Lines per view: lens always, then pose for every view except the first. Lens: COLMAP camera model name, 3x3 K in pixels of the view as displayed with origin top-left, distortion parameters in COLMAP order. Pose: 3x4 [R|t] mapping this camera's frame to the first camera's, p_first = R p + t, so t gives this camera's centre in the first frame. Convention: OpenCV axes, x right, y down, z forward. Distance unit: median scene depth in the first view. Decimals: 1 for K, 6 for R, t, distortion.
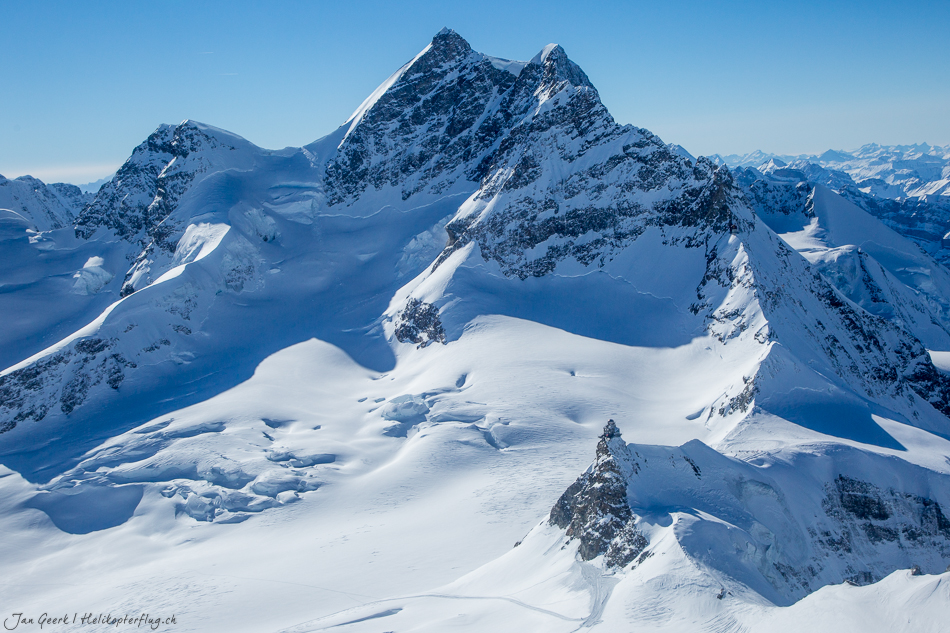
lens RADIAL K [[1238.3, 0, 475.2], [0, 1238.3, 316.6], [0, 0, 1]] dist [0.023101, 0.000000]
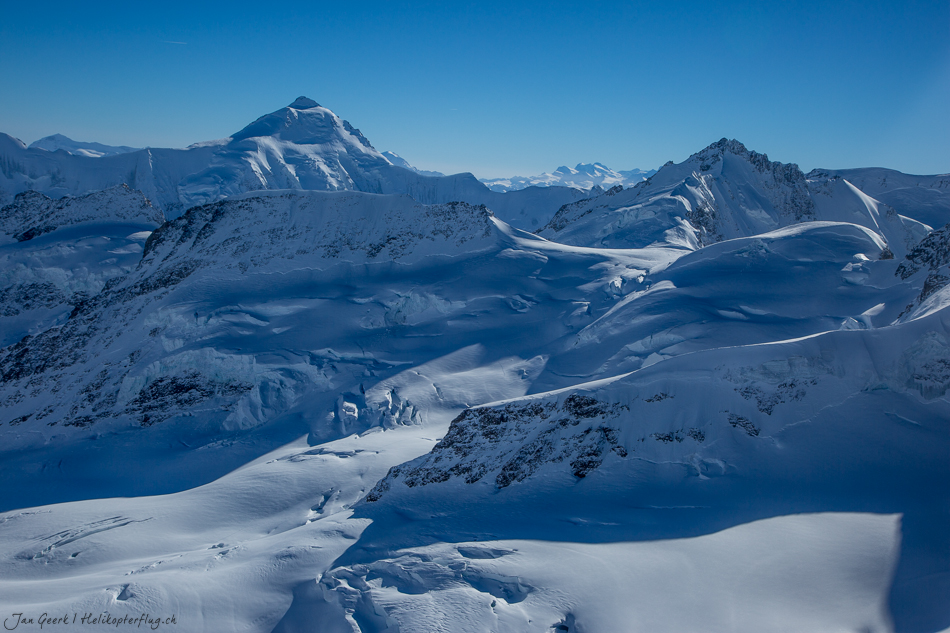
lens RADIAL K [[1238.3, 0, 474.8], [0, 1238.3, 316.4], [0, 0, 1]] dist [0.023101, 0.000000]
pose [[0.562608, 0.224748, -0.795588, 0.184699], [-0.245967, 0.964264, 0.098460, -0.075742], [0.789286, 0.140294, 0.597784, 0.550034]]
